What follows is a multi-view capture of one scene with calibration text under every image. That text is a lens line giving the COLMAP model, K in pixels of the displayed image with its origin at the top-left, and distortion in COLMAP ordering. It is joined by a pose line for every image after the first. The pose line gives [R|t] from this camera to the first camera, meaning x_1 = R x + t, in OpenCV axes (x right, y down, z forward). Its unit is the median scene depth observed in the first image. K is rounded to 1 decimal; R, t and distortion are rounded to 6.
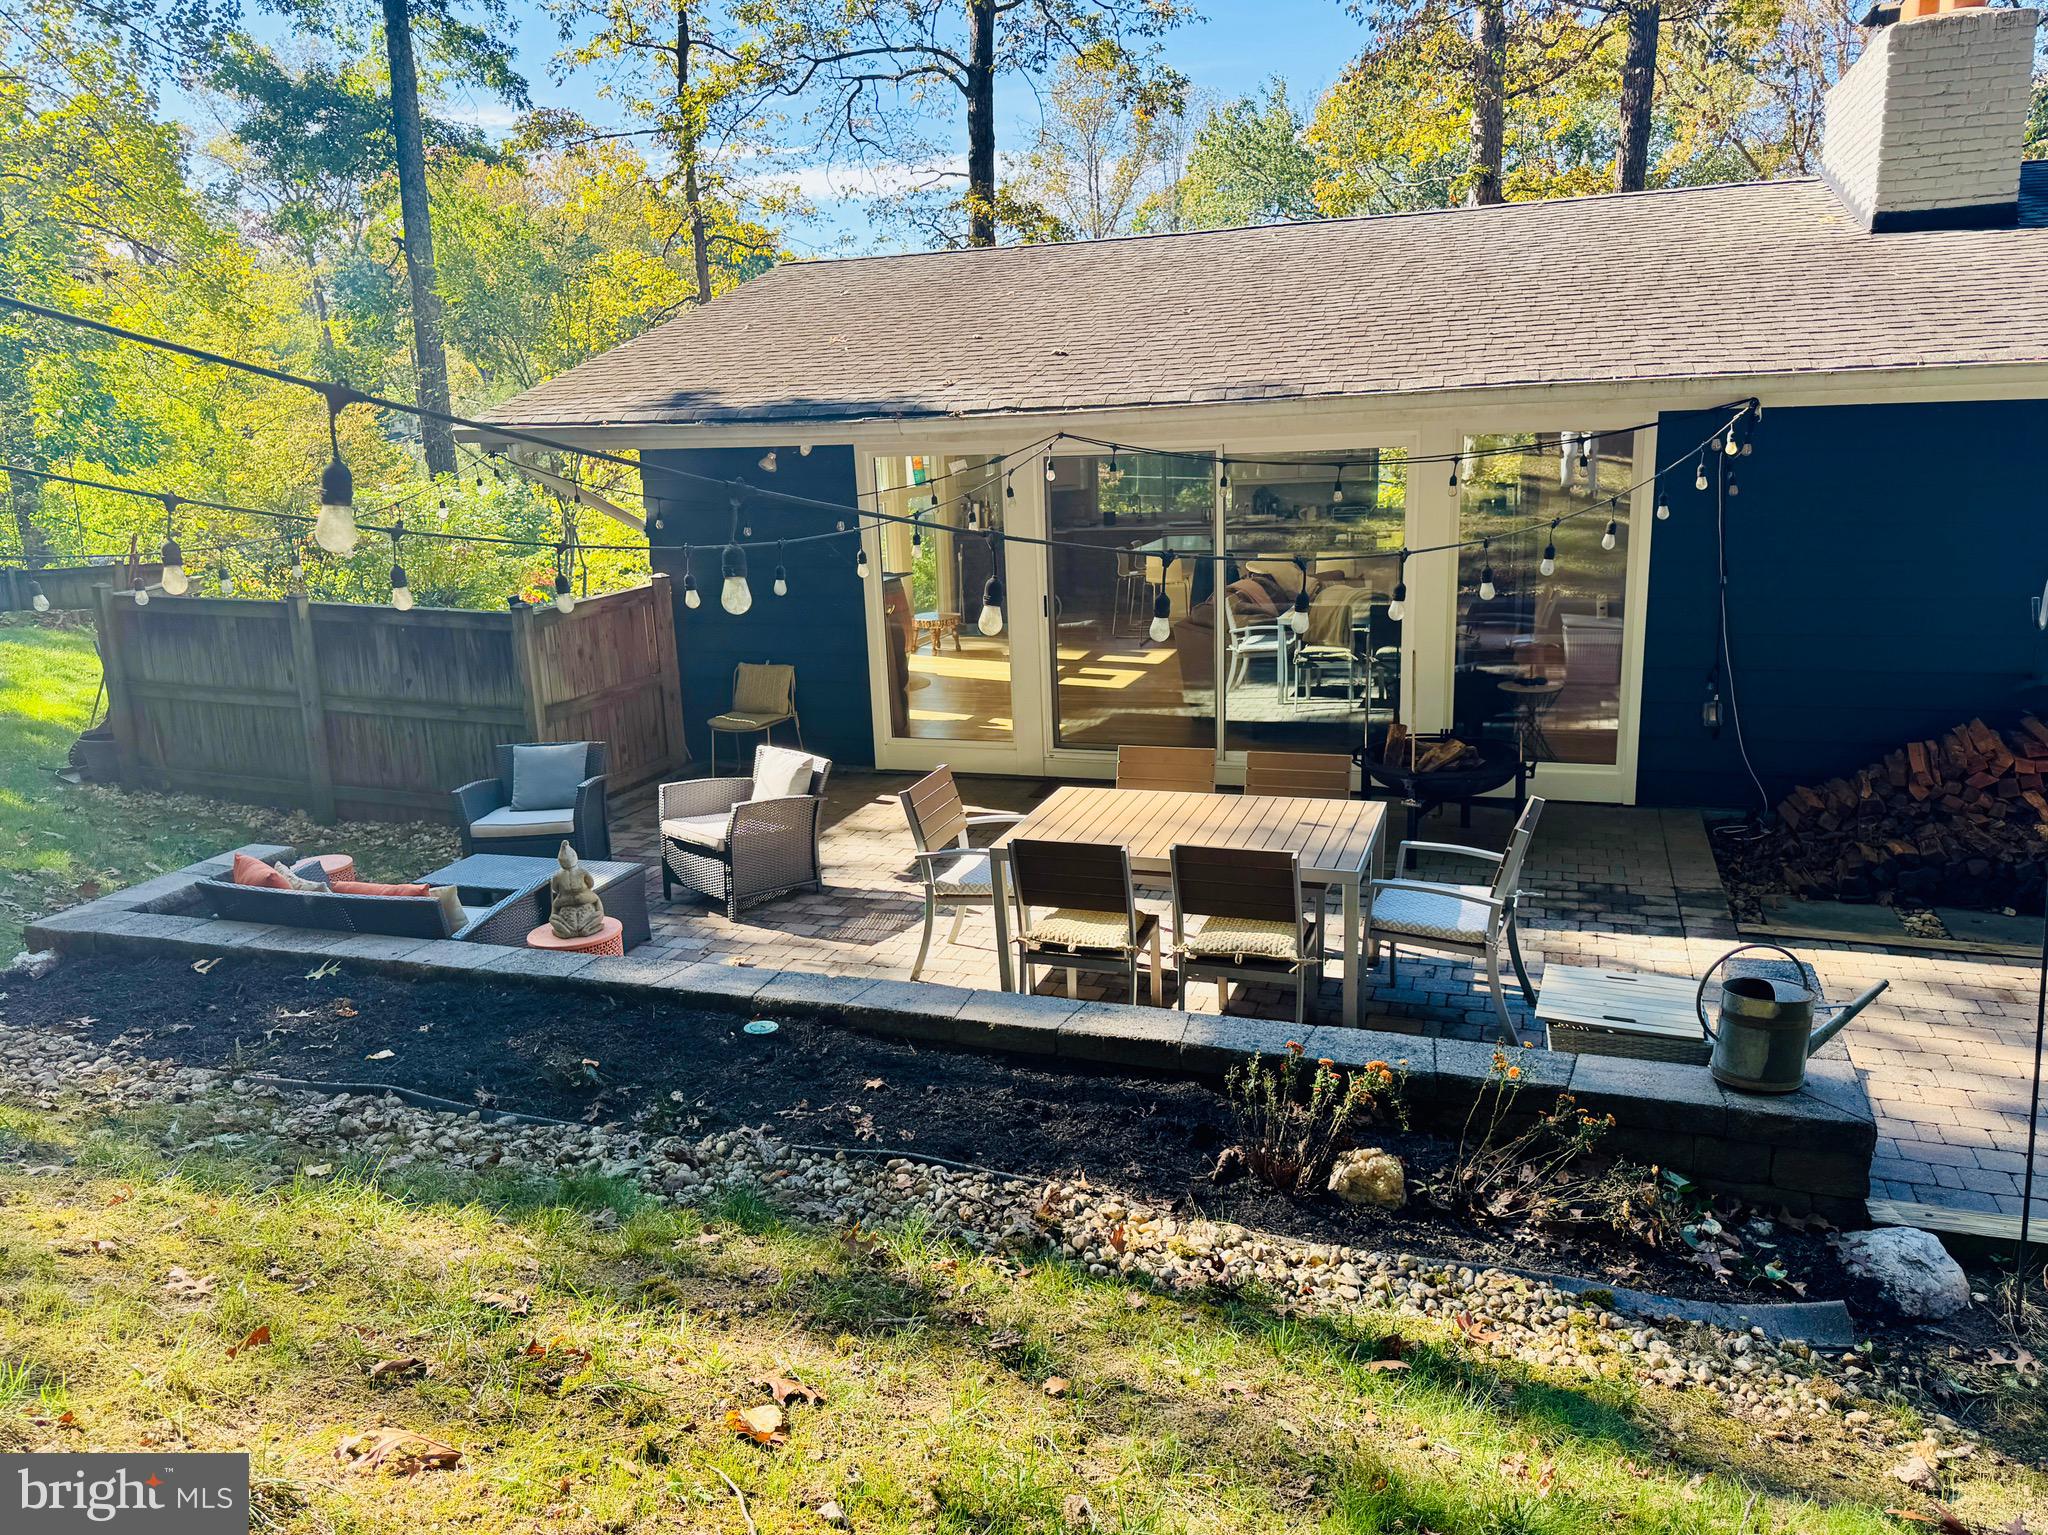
lens RADIAL K [[1507.0, 0, 988.5], [0, 1507.0, 766.6], [0, 0, 1]] dist [0.101881, -0.179698]
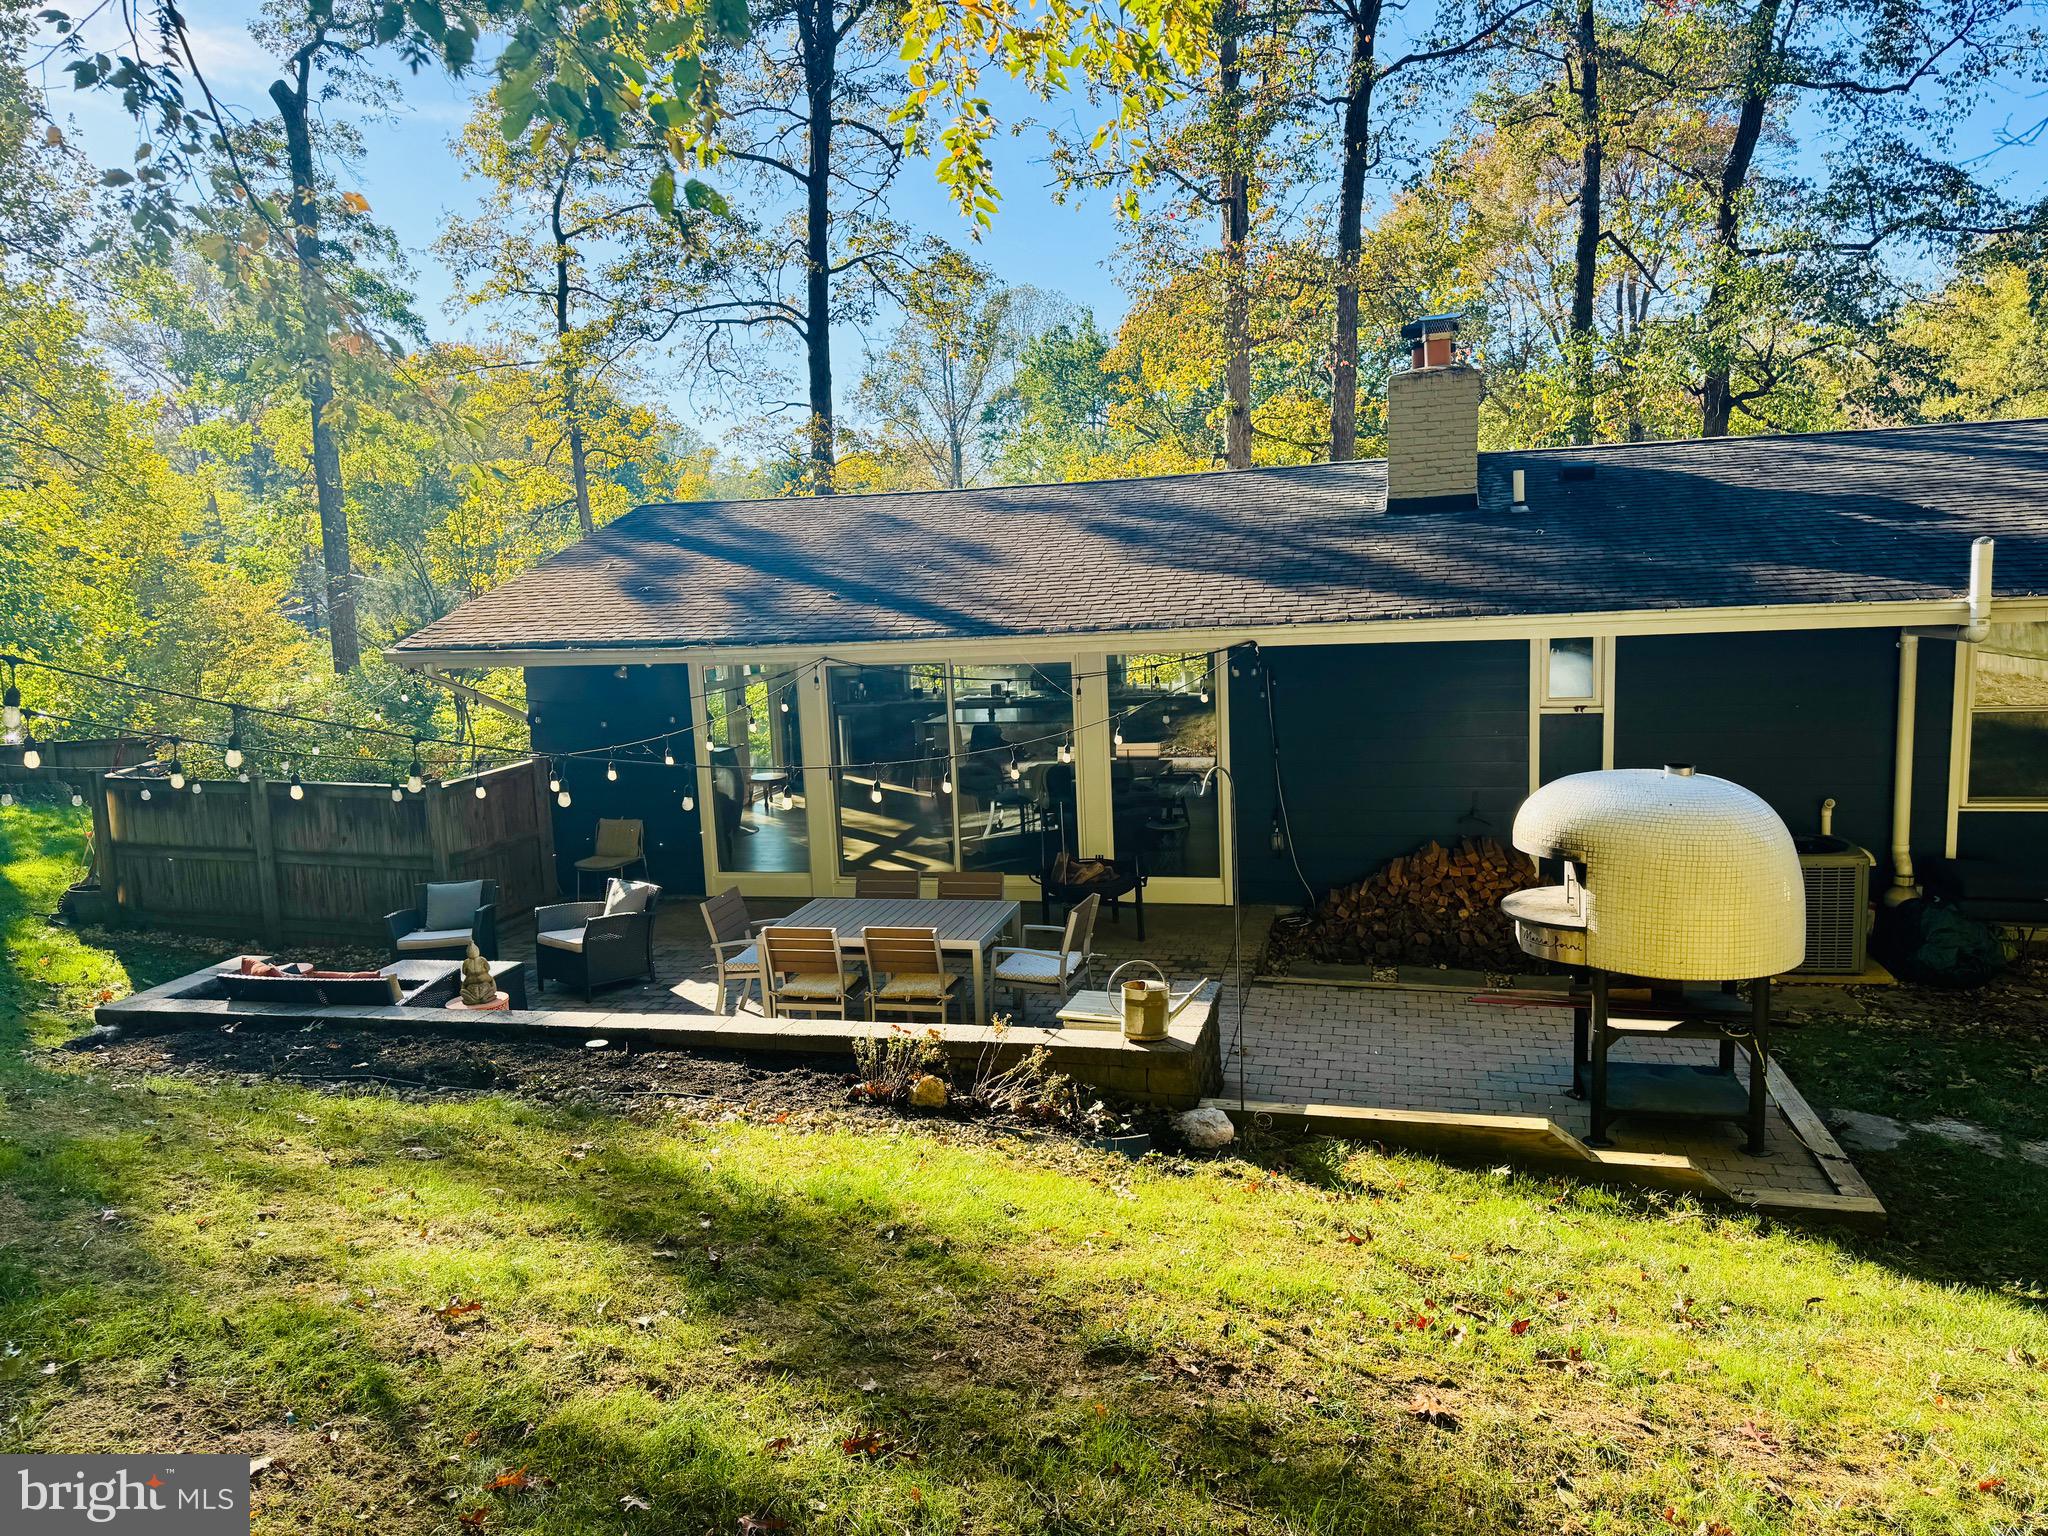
lens RADIAL K [[1448.2, 0, 1024.0], [0, 1448.2, 768.0], [0, 0, 1]] dist [0.110026, -0.185834]
pose [[0.994196, -0.016869, 0.106256, 0.082382], [0.026867, 0.995268, -0.093380, 0.019275], [-0.104177, 0.095693, 0.989944, -0.367196]]
